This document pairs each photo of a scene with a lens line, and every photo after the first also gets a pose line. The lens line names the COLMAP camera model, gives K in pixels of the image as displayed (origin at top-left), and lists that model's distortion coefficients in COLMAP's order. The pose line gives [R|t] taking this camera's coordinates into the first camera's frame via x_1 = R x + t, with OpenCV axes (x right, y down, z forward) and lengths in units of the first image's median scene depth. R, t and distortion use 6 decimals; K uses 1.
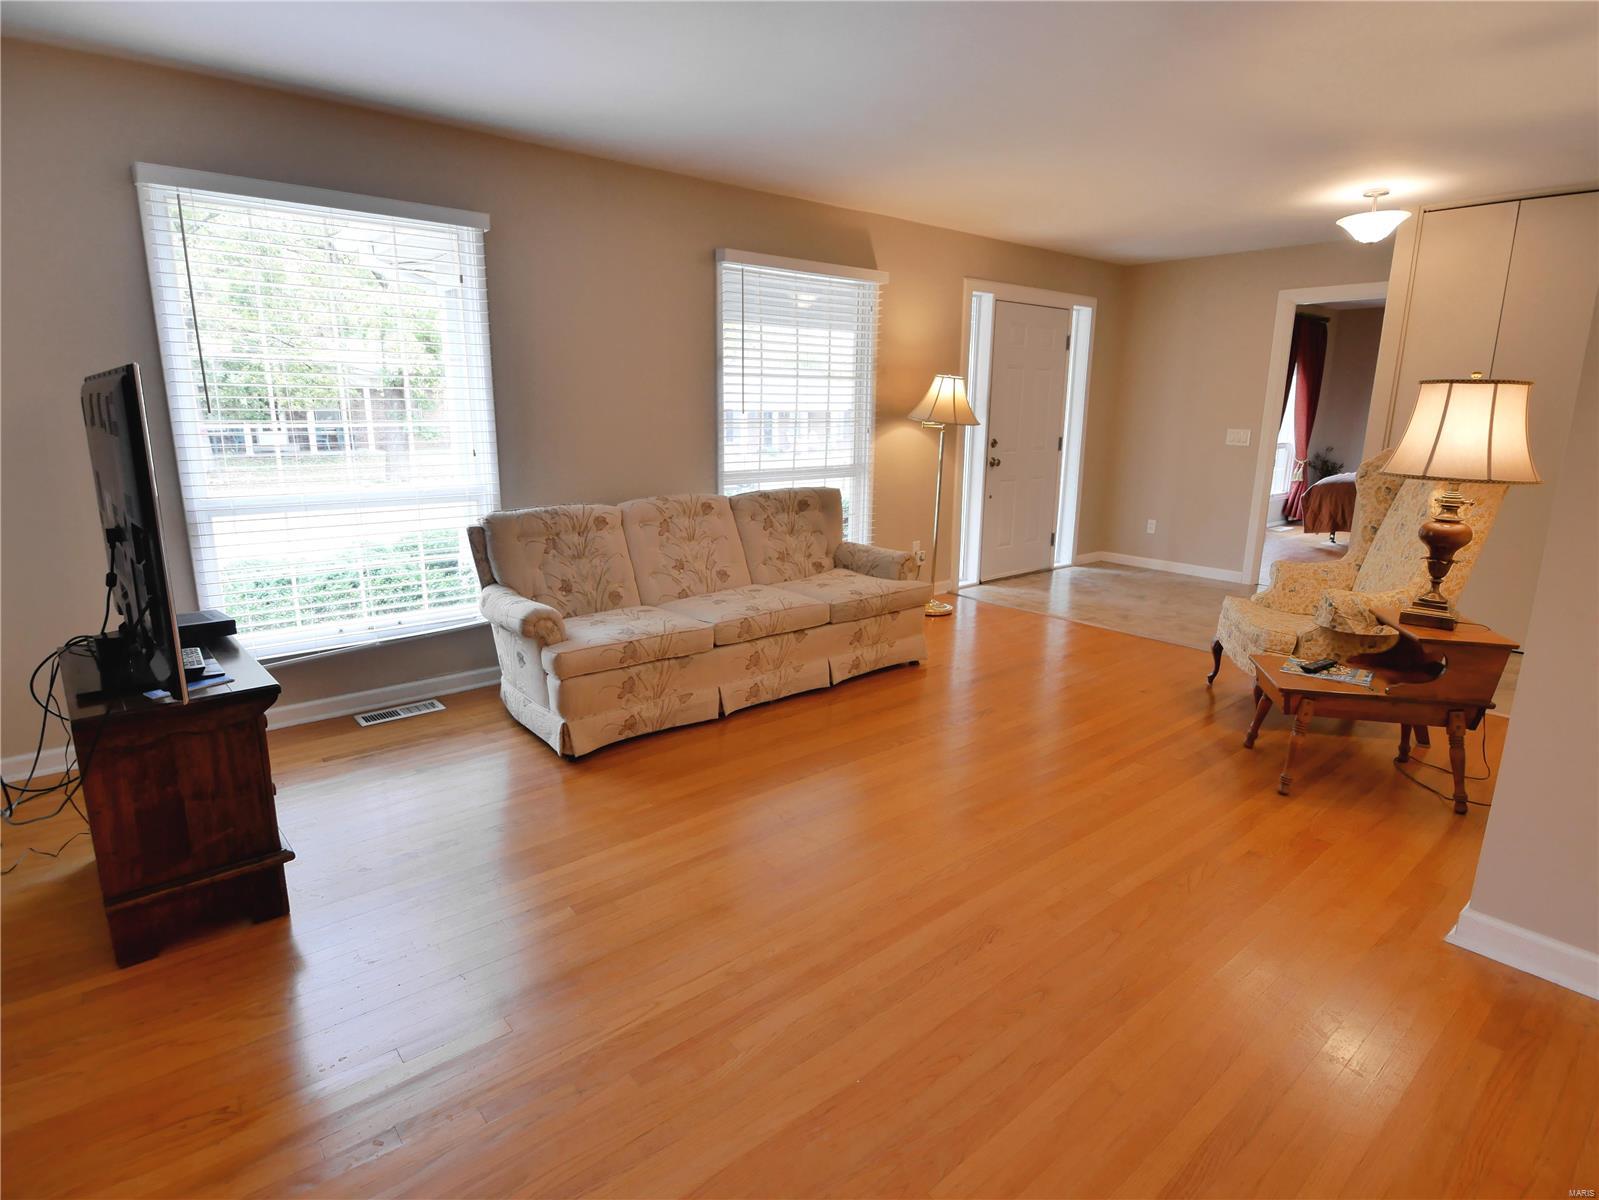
lens RADIAL K [[856.2, 0, 797.1], [0, 856.2, 592.6], [0, 0, 1]] dist [-0.001244, -0.000408]
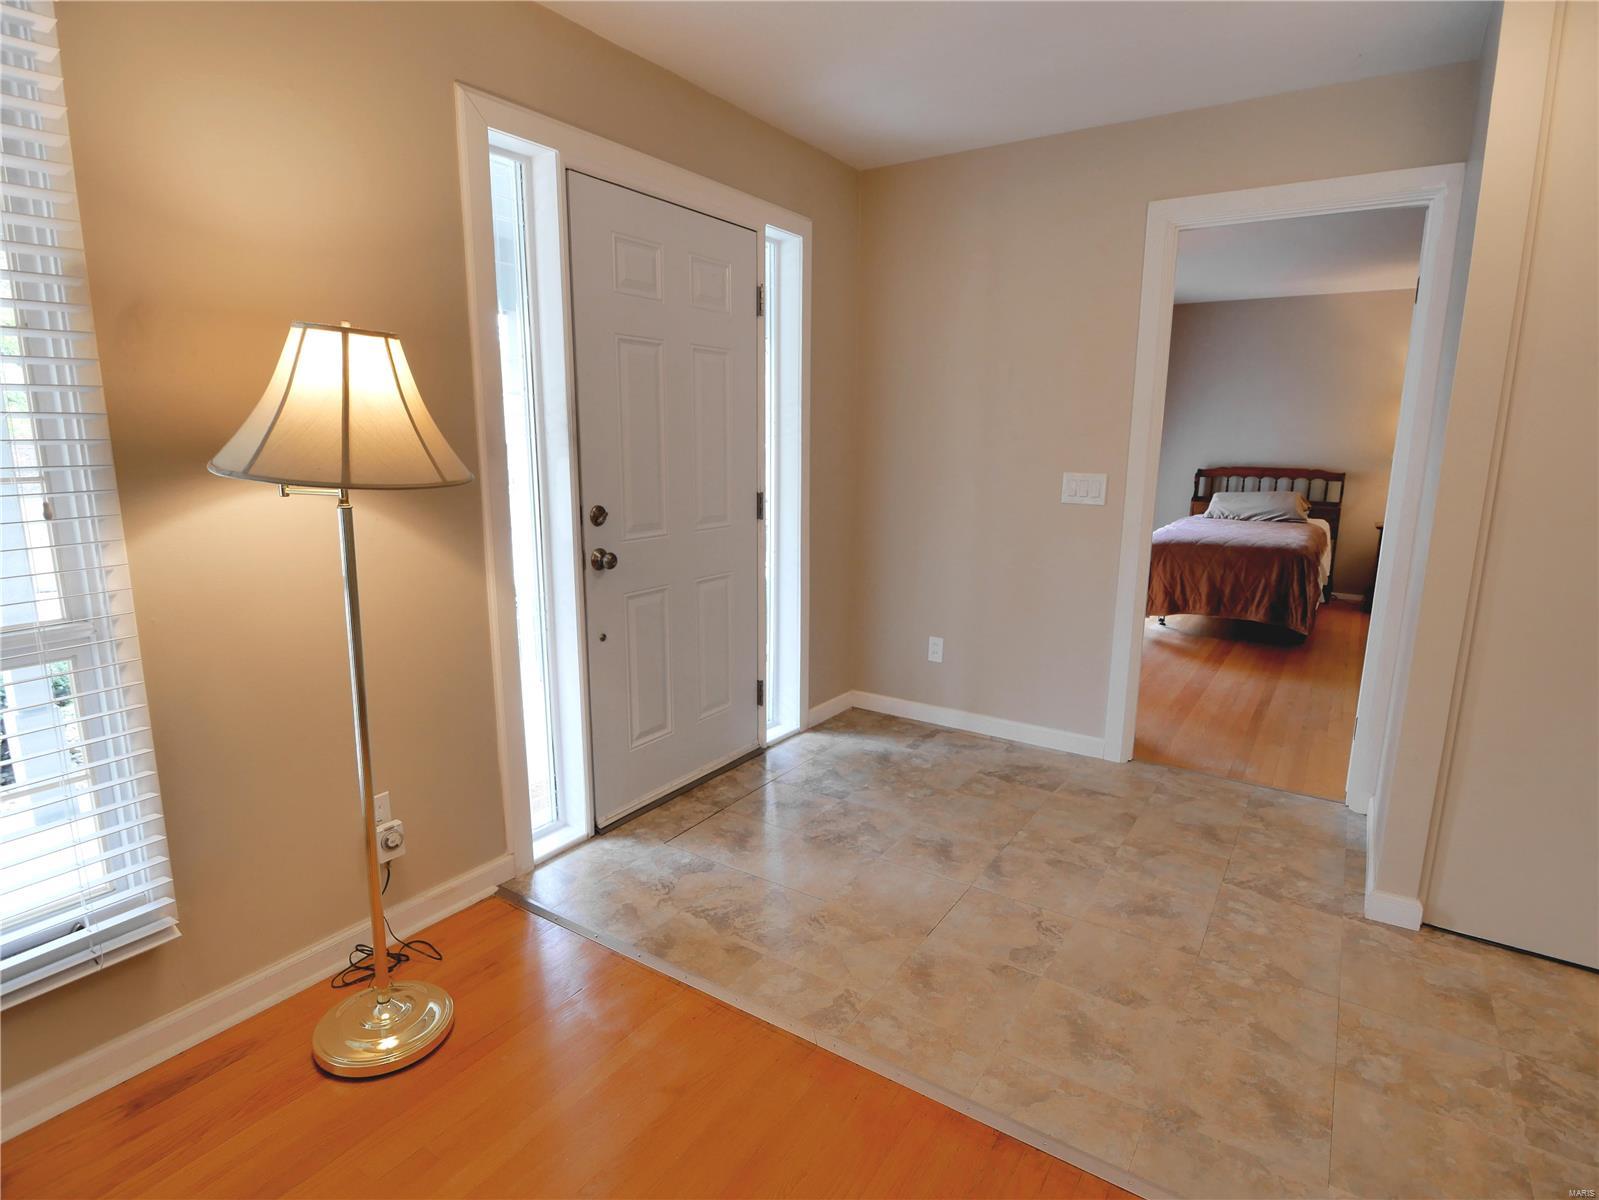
lens RADIAL K [[842.6, 0, 799.5], [0, 842.6, 600.0], [0, 0, 1]] dist [-0.026438, -0.000688]
pose [[0.959339, -0.058552, 0.276117, 0.196343], [0.065301, 0.997748, -0.015305, -0.113164], [-0.274599, 0.032713, 0.961002, 0.540688]]
